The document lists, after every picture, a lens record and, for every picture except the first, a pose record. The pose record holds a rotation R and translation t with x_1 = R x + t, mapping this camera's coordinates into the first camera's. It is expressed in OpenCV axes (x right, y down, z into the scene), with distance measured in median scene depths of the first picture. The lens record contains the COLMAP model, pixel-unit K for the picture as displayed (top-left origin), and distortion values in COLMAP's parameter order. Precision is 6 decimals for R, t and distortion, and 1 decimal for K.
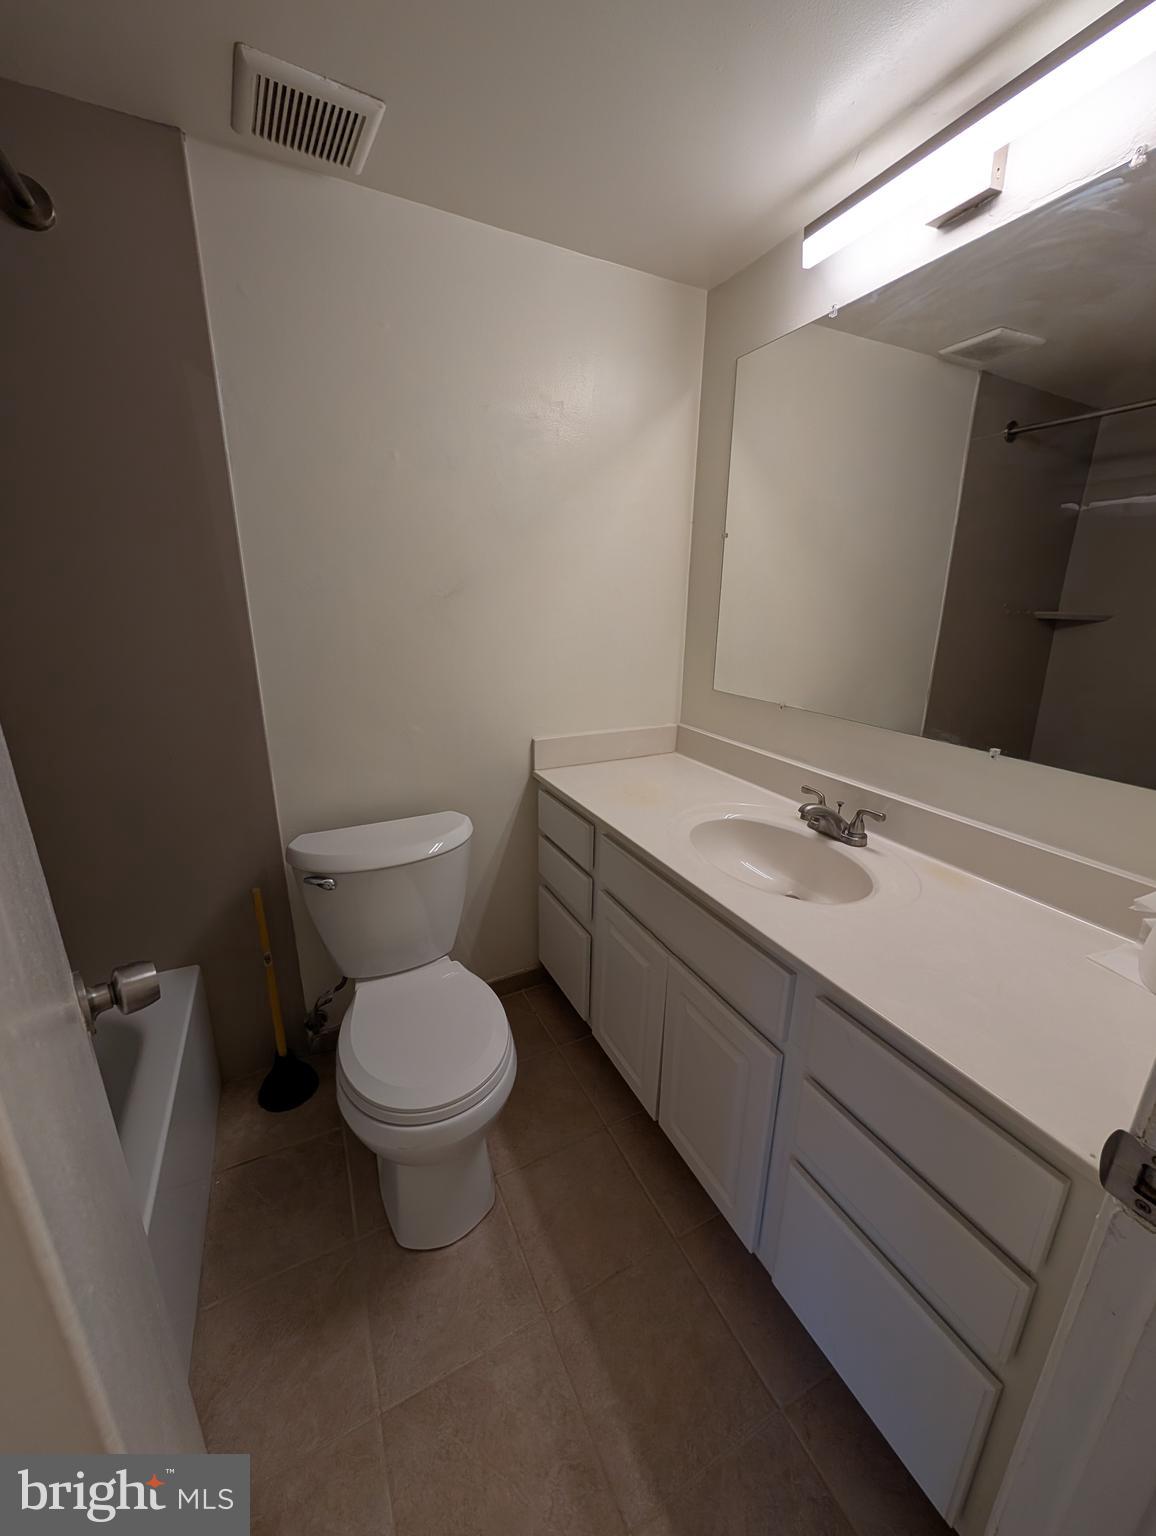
lens RADIAL K [[586.3, 0, 578.0], [0, 586.3, 768.0], [0, 0, 1]] dist [0.000553, 0.000278]
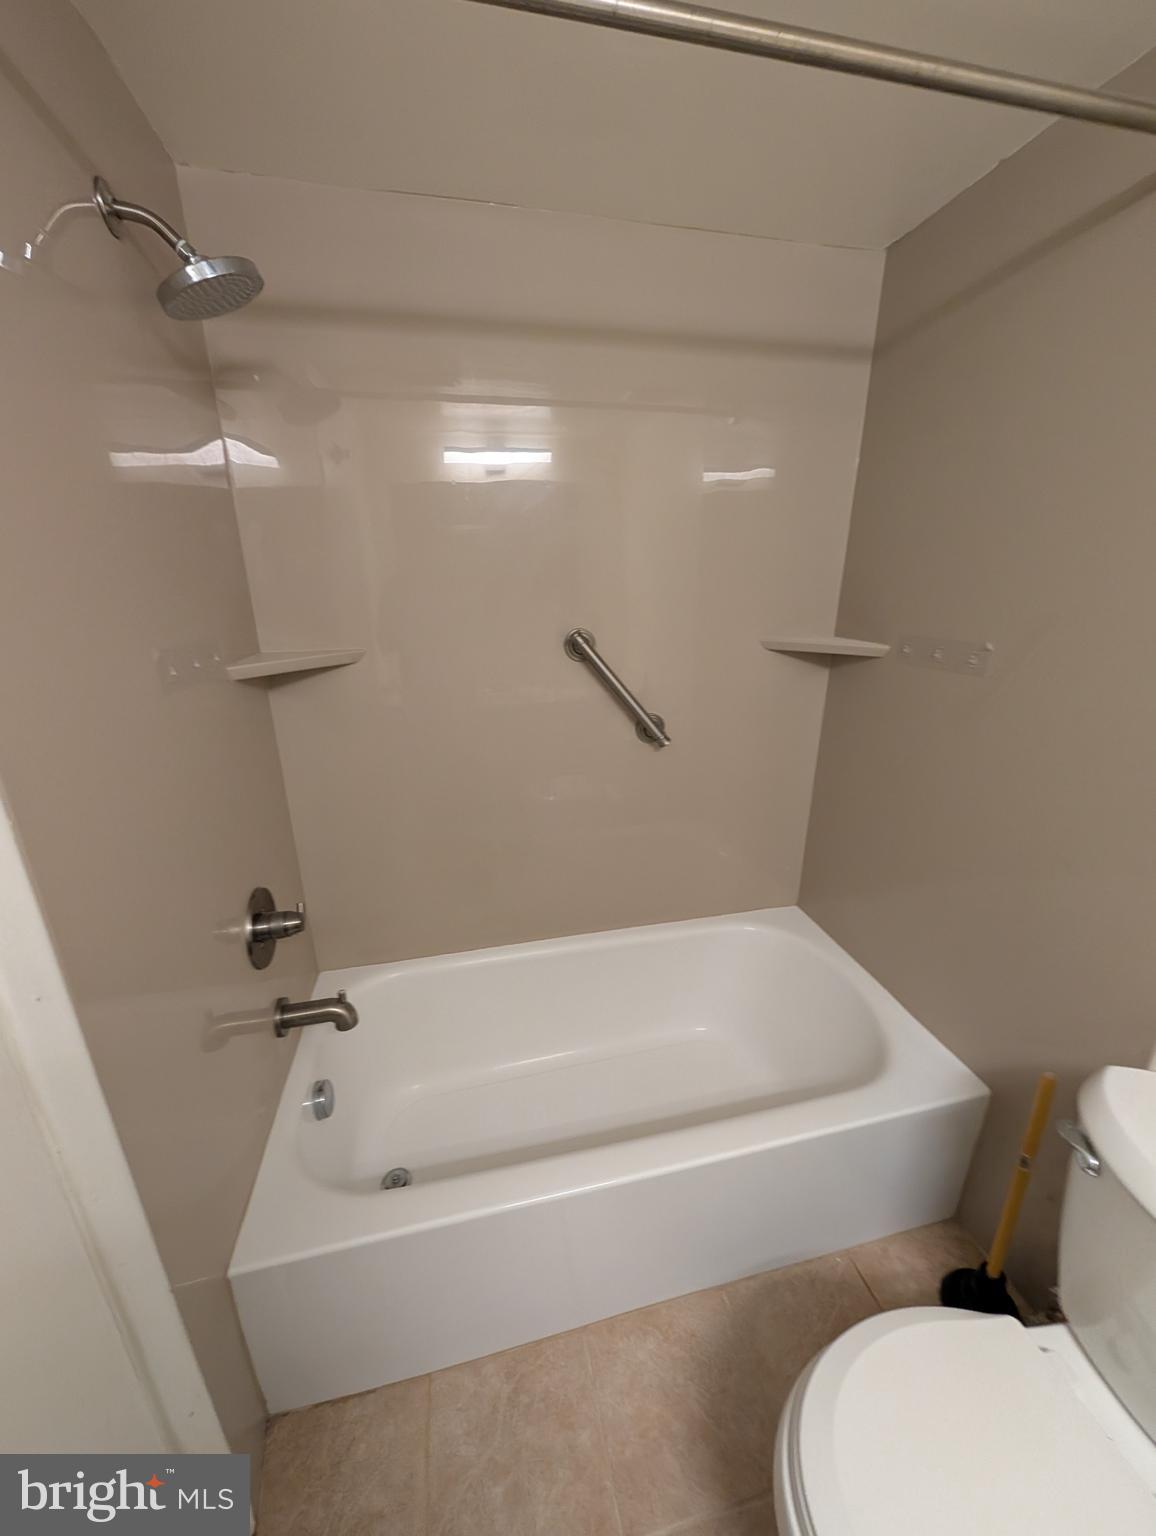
lens RADIAL K [[586.3, 0, 578.0], [0, 586.3, 768.0], [0, 0, 1]] dist [0.000553, 0.000278]
pose [[-0.226932, 0.309073, -0.923567, 0.111505], [-0.273702, 0.889850, 0.365041, -0.228091], [0.934660, 0.335621, -0.117342, 0.430338]]
